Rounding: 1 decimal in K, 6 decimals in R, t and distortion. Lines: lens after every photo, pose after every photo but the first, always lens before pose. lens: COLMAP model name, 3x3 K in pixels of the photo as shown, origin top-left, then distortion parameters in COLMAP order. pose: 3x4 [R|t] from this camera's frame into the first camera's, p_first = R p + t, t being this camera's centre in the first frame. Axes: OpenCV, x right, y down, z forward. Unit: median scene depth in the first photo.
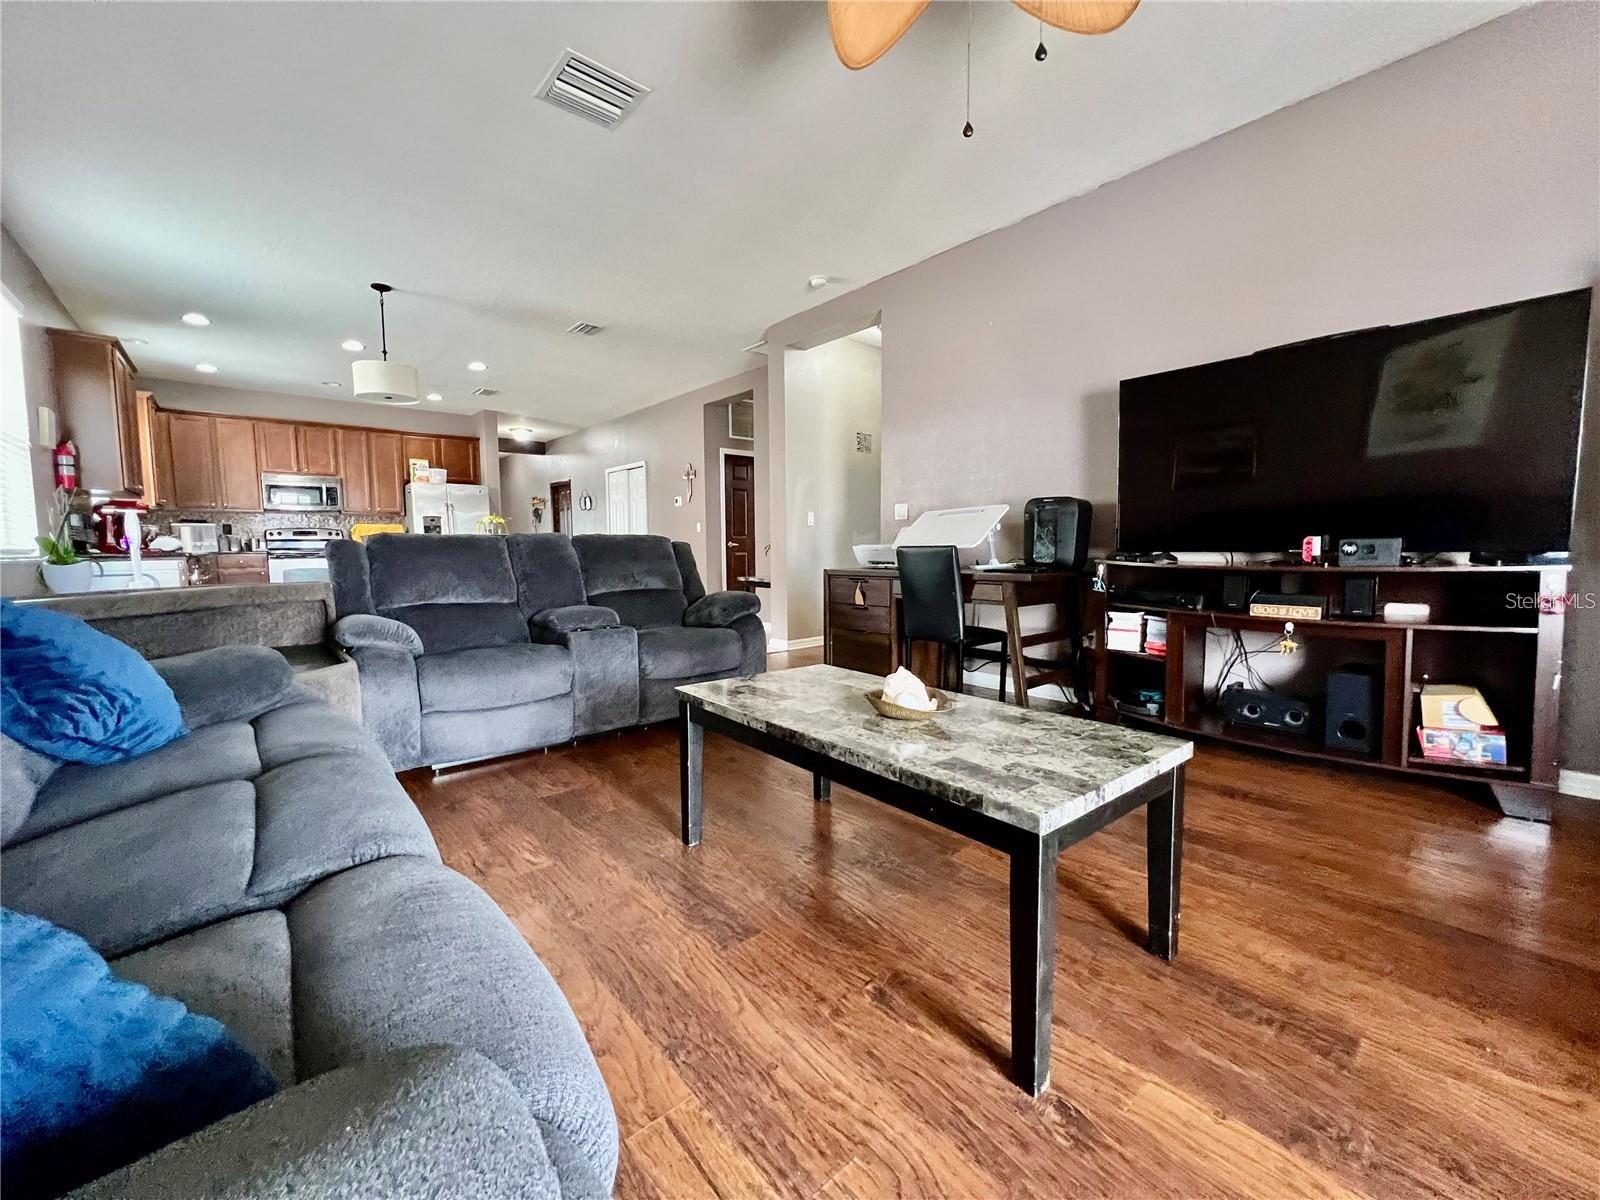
lens RADIAL K [[637.9, 0, 798.1], [0, 637.9, 599.8], [0, 0, 1]] dist [-0.002546, 0.000037]
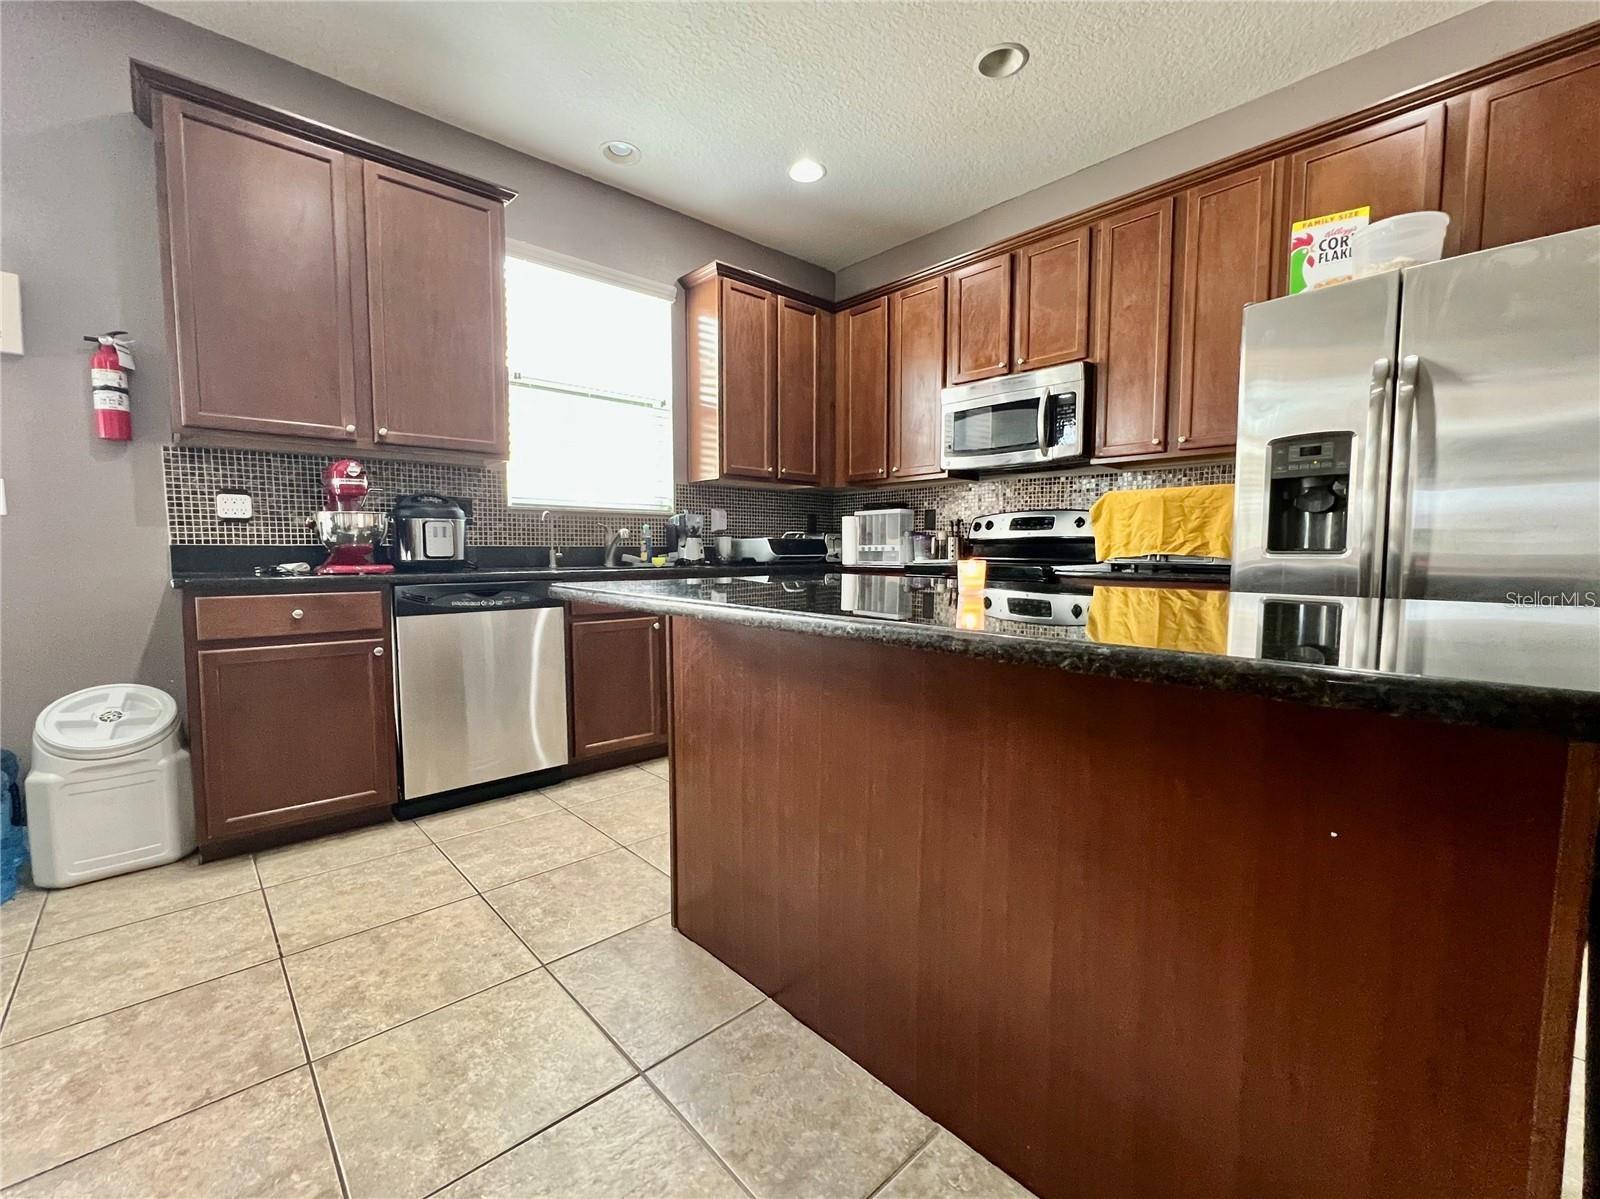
lens RADIAL K [[680.0, 0, 800.0], [0, 680.0, 599.5], [0, 0, 1]] dist [-0.002387, -0.000153]
pose [[0.031787, 0.082673, -0.996070, -0.362295], [-0.085321, 0.993160, 0.079708, -0.082850], [0.995846, 0.082452, 0.038624, 0.892773]]
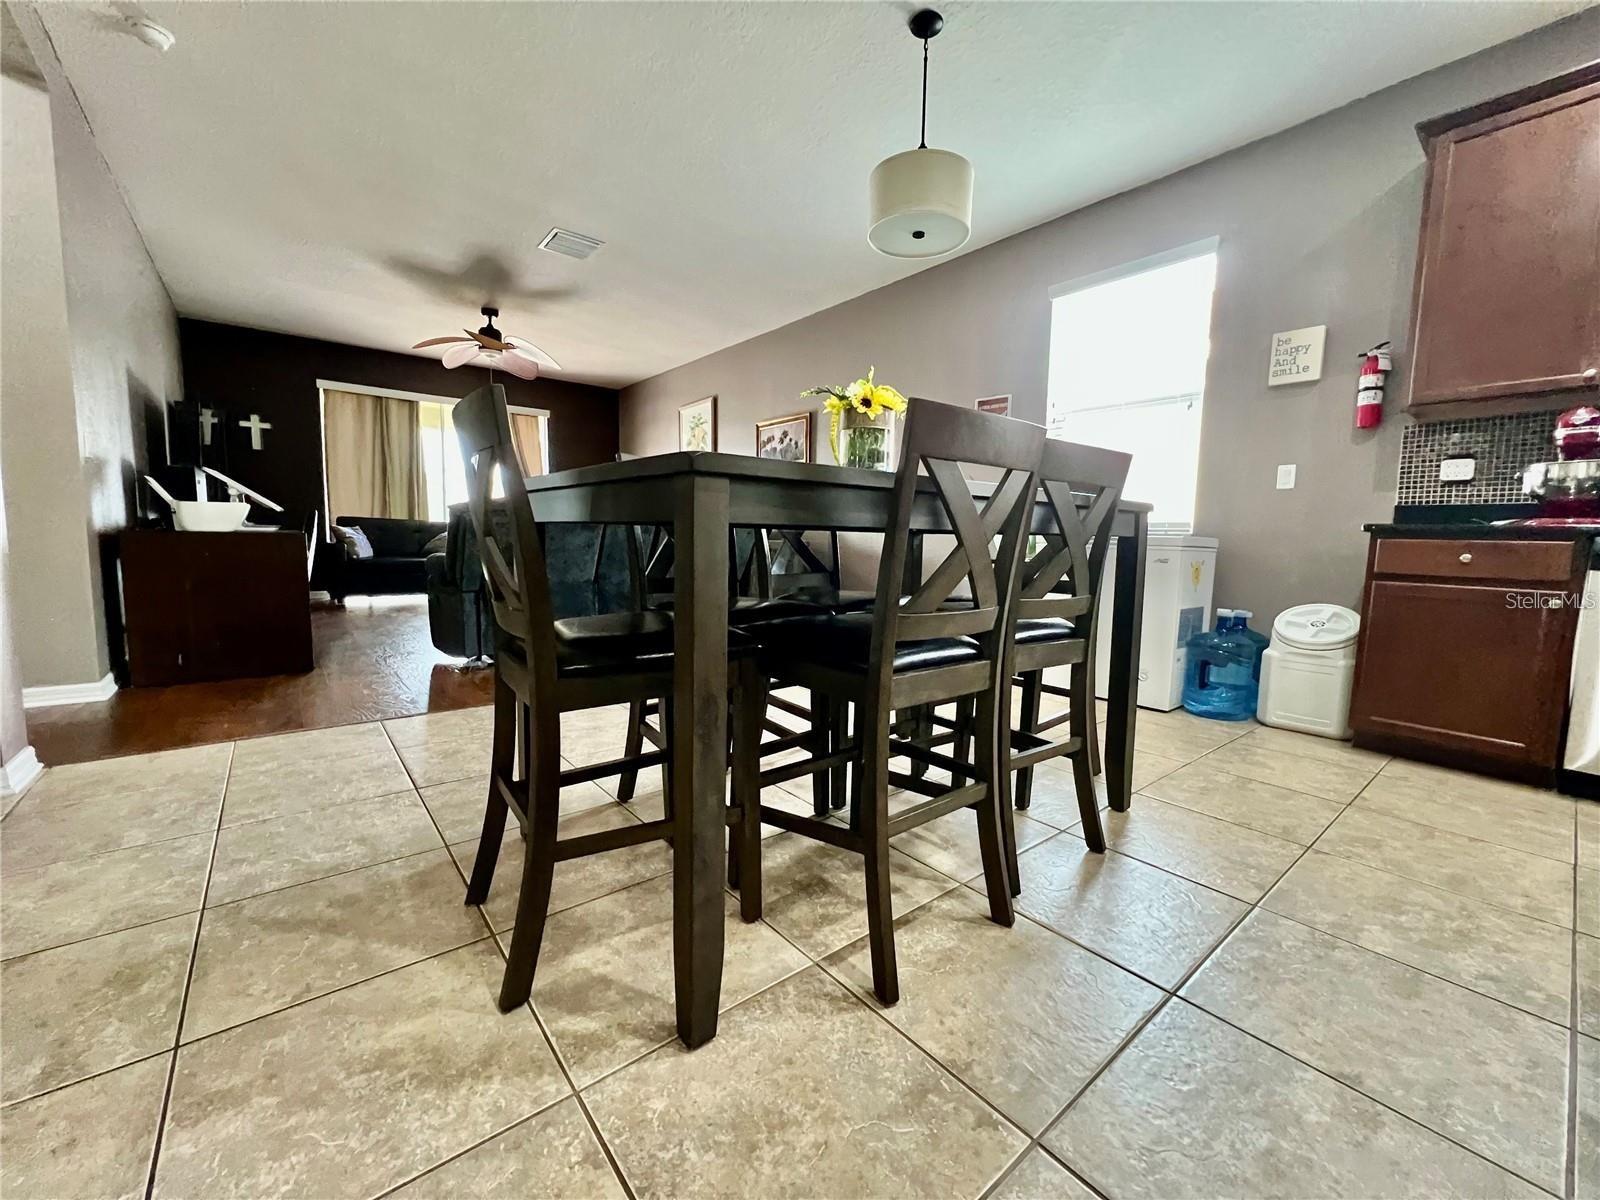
lens RADIAL K [[637.9, 0, 798.1], [0, 637.9, 599.8], [0, 0, 1]] dist [-0.002546, 0.000037]
pose [[-0.999441, -0.016772, 0.028911, -0.351352], [-0.011246, 0.983294, 0.181675, -0.067027], [-0.031475, 0.181249, -0.982933, 0.998424]]
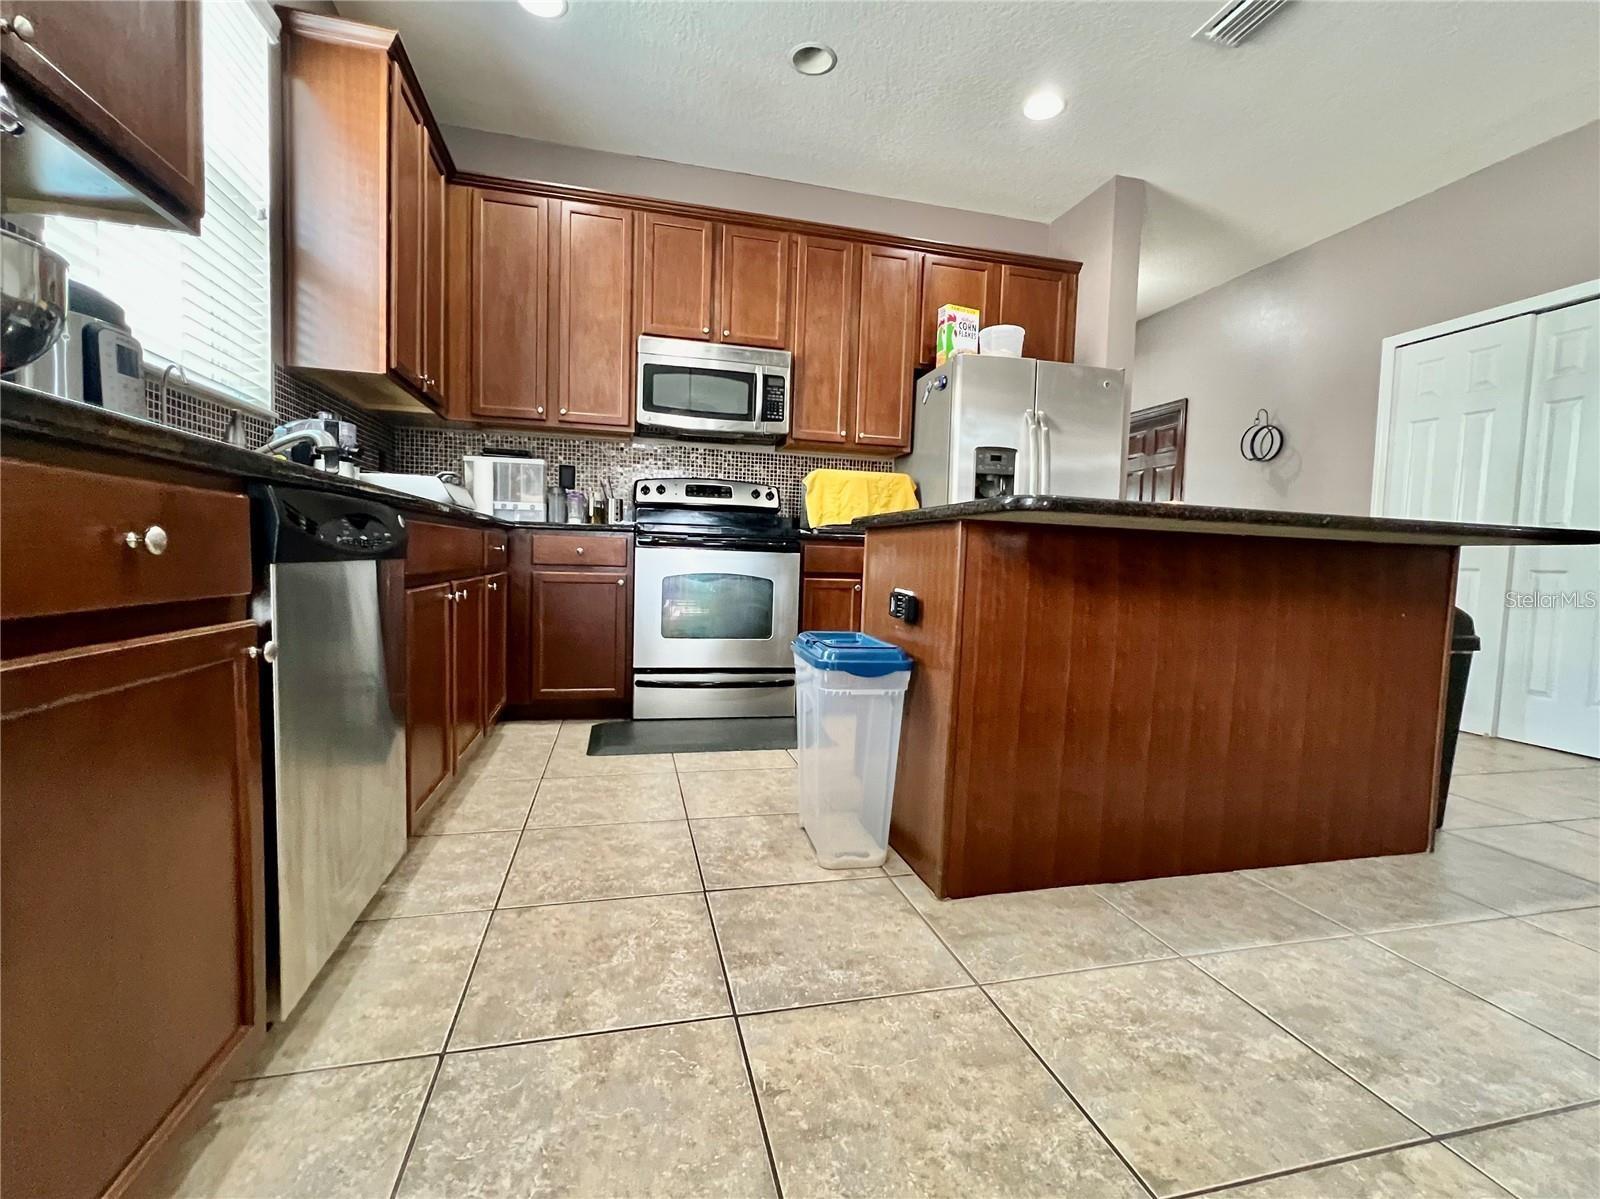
lens RADIAL K [[707.8, 0, 800.0], [0, 707.8, 599.5], [0, 0, 1]] dist [-0.001410, -0.000010]
pose [[0.891348, 0.062395, -0.449006, -0.536869], [-0.076380, 0.996993, -0.013081, -0.032776], [0.446839, 0.045955, 0.893433, 0.648851]]
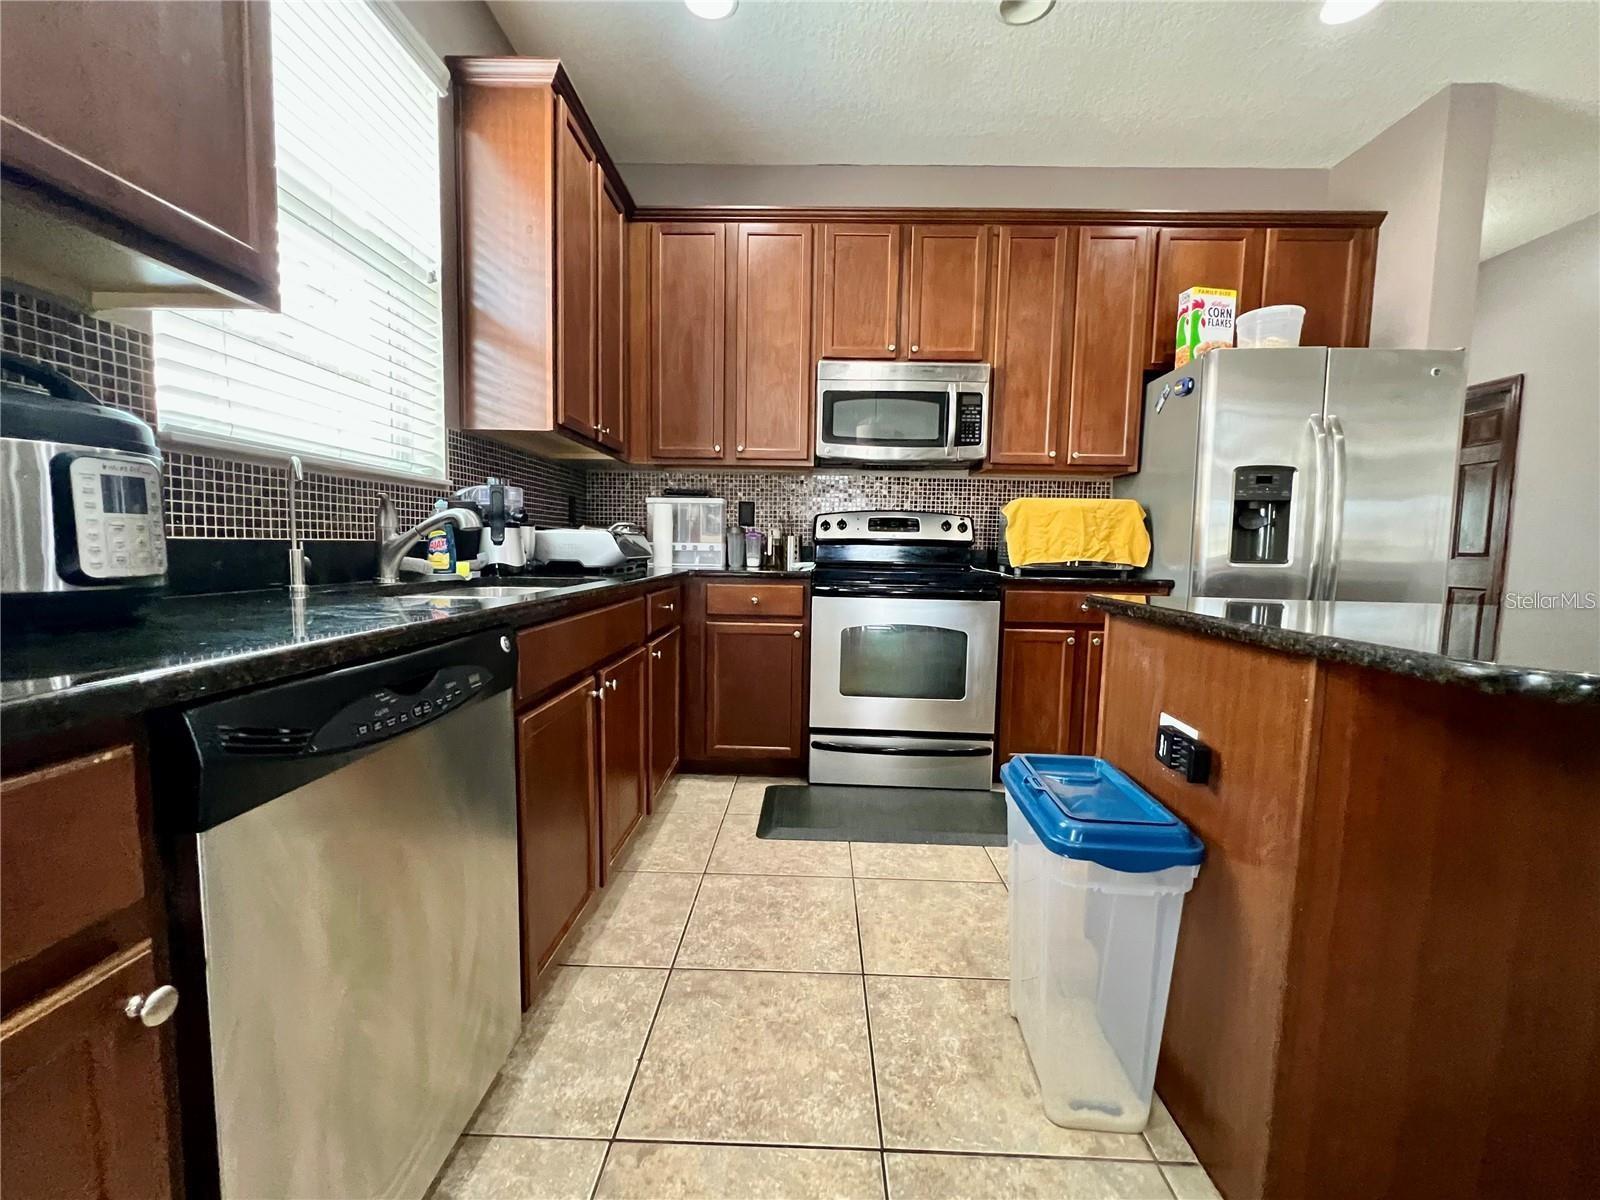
lens RADIAL K [[661.5, 0, 801.2], [0, 661.5, 601.9], [0, 0, 1]] dist [-0.003033, -0.000442]
pose [[0.740579, 0.078370, -0.667384, -0.580413], [-0.081711, 0.996308, 0.026323, -0.067690], [0.666983, 0.035039, 0.744249, 0.709441]]
